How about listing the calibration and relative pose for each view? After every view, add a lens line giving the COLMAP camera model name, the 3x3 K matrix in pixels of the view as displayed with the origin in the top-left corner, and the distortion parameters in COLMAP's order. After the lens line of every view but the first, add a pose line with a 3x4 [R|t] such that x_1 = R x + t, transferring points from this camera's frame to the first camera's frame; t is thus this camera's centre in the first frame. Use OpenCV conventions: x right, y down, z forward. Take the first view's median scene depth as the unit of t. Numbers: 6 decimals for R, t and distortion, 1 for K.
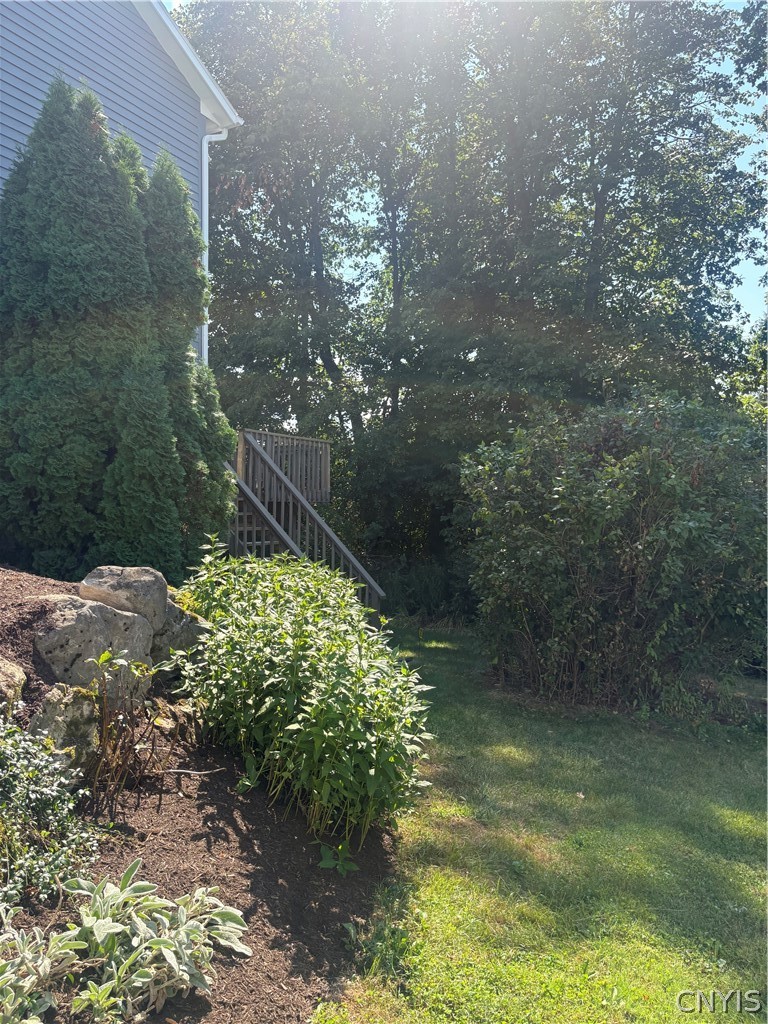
lens RADIAL K [[785.8, 0, 384.0], [0, 785.8, 512.0], [0, 0, 1]] dist [-0.003055, -0.002721]
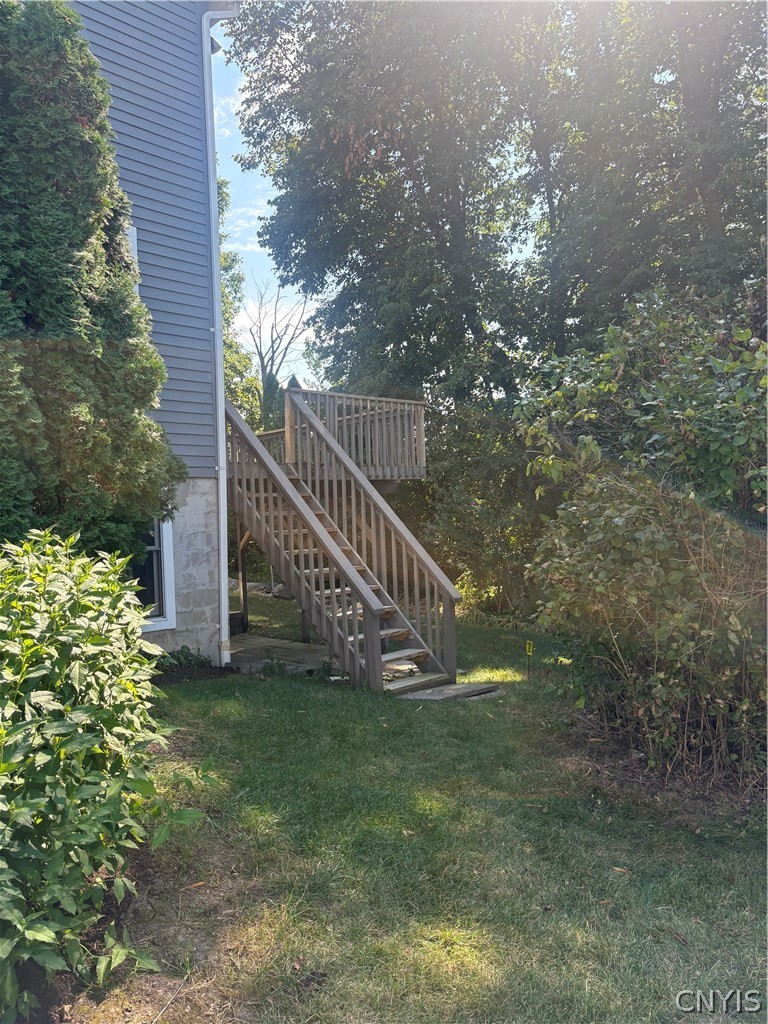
lens RADIAL K [[785.8, 0, 384.0], [0, 785.8, 512.0], [0, 0, 1]] dist [-0.003055, -0.002721]
pose [[0.962586, -0.044995, -0.267214, 0.183713], [0.044833, 0.998972, -0.006709, 0.041731], [0.267242, -0.005522, 0.963614, 0.415434]]
